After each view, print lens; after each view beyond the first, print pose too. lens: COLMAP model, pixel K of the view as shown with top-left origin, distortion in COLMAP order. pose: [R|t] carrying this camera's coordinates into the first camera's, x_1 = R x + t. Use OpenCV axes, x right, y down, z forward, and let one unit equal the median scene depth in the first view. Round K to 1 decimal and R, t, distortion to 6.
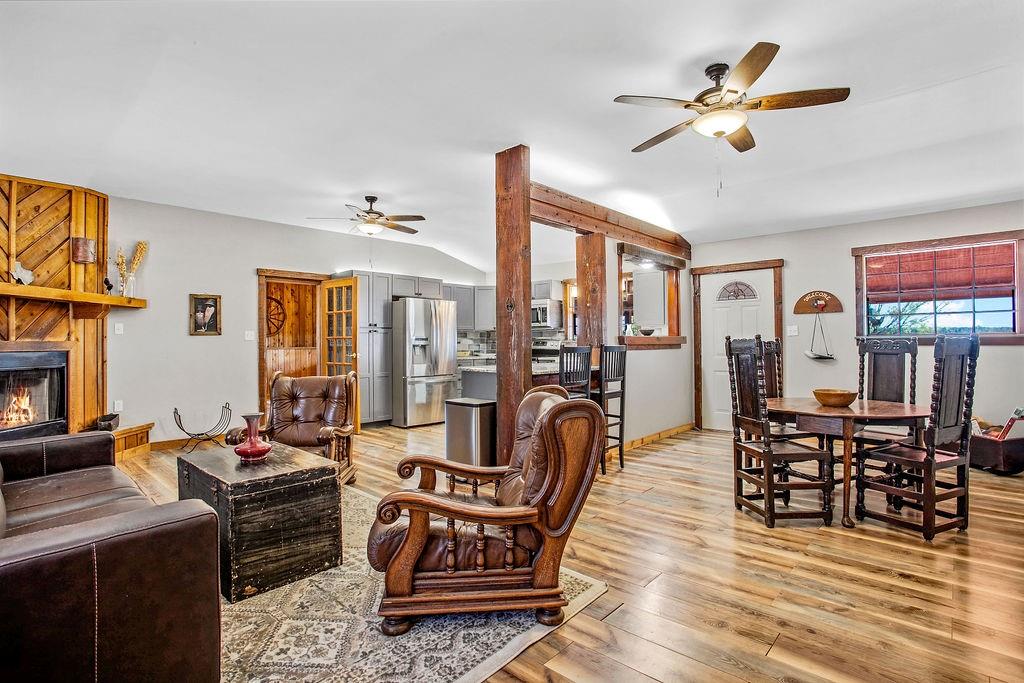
lens RADIAL K [[501.4, 0, 504.7], [0, 501.4, 338.5], [0, 0, 1]] dist [-0.066883, 0.042994]
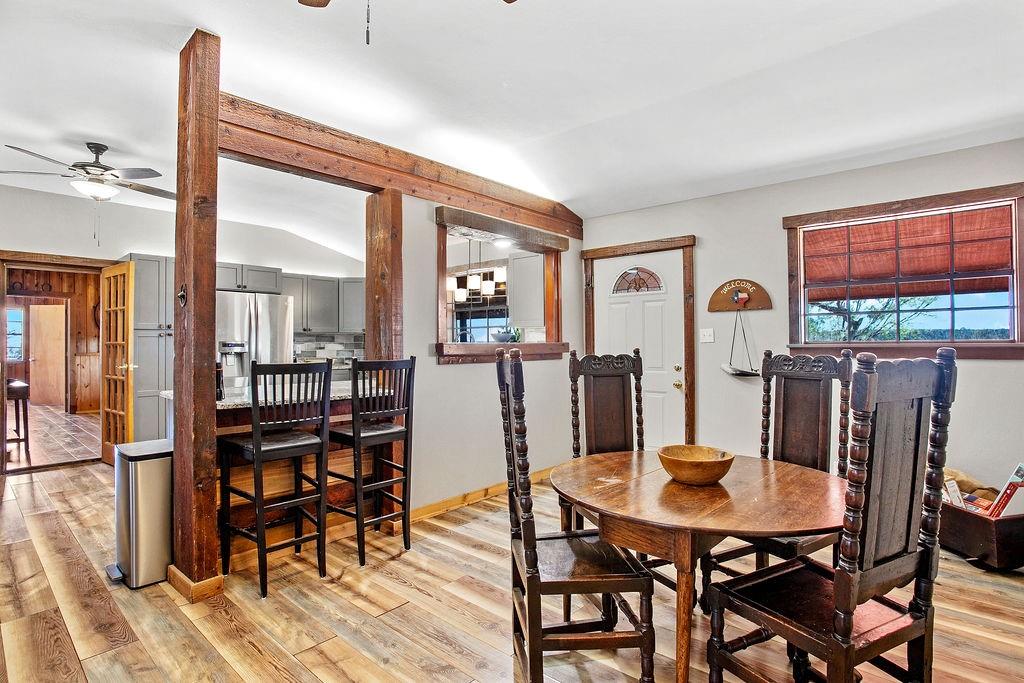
lens RADIAL K [[501.4, 0, 504.7], [0, 501.4, 338.5], [0, 0, 1]] dist [-0.066883, 0.042994]
pose [[0.999854, 0.001205, 0.017031, 0.296067], [-0.001195, 0.999999, -0.000572, -0.010918], [-0.017032, 0.000551, 0.999855, 0.300906]]
